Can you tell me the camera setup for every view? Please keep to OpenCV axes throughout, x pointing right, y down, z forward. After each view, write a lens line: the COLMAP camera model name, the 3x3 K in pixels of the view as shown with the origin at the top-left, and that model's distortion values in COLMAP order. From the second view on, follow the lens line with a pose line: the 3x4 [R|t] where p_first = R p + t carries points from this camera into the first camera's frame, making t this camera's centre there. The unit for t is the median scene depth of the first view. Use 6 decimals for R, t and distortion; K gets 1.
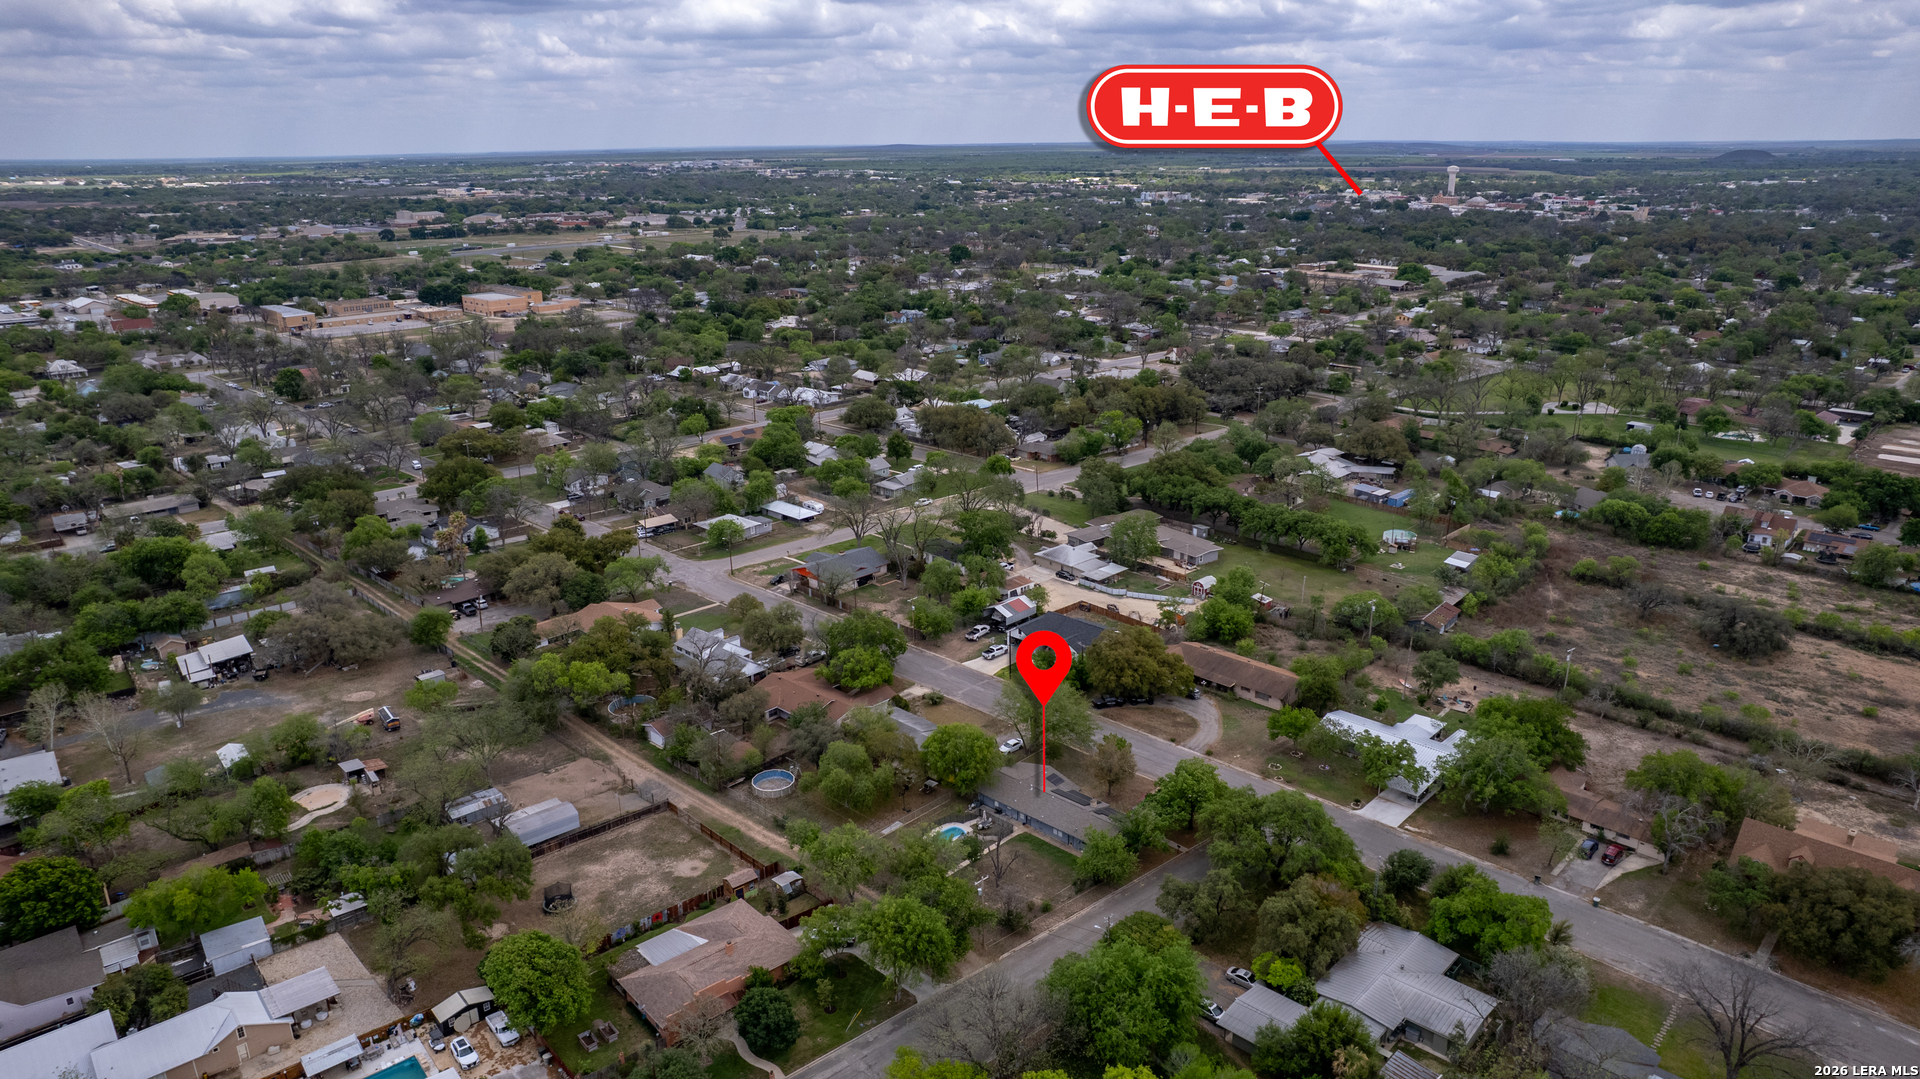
lens RADIAL K [[1249.9, 0, 954.4], [0, 1249.9, 540.6], [0, 0, 1]] dist [-0.082132, 0.075101]
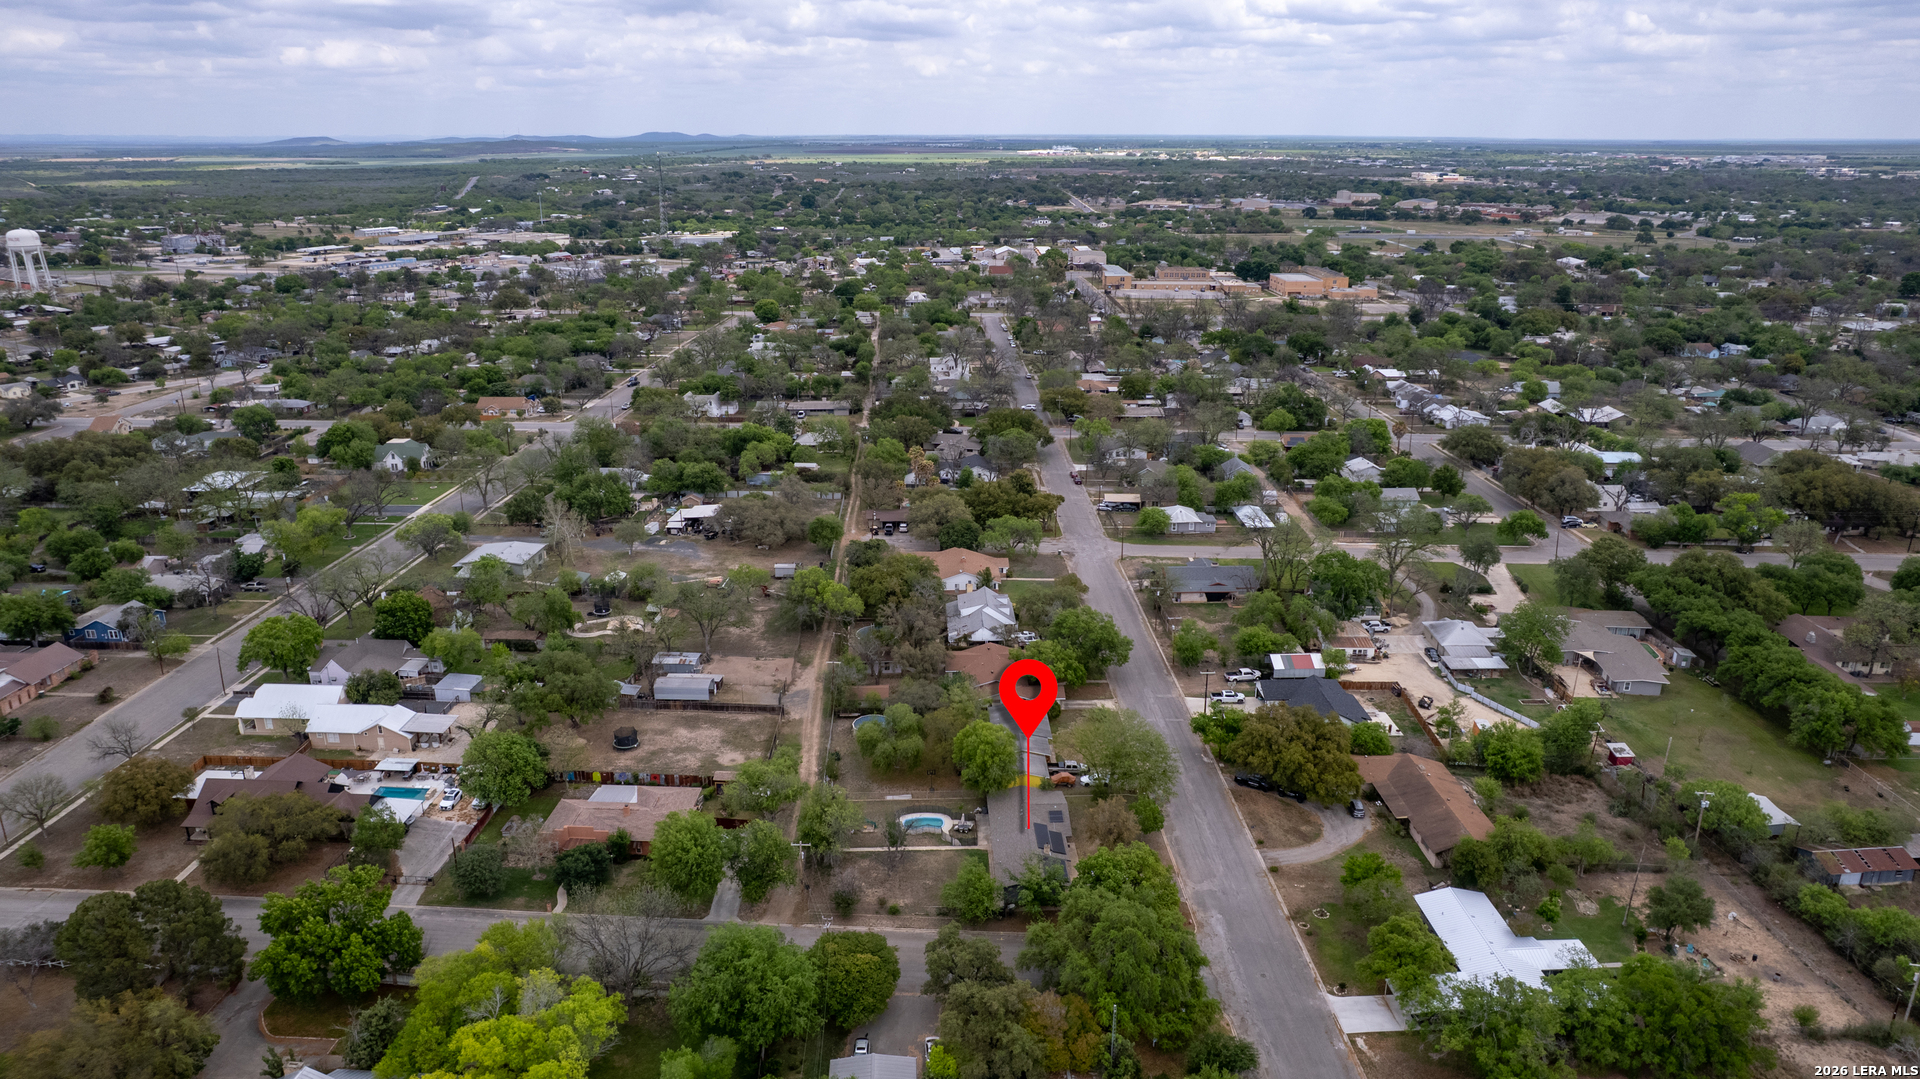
lens RADIAL K [[1249.9, 0, 954.4], [0, 1249.9, 540.6], [0, 0, 1]] dist [-0.082132, 0.075101]
pose [[0.714369, 0.229054, -0.661219, 0.489059], [-0.220685, 0.970435, 0.097746, -0.071392], [0.664060, 0.076094, 0.743797, 0.184313]]
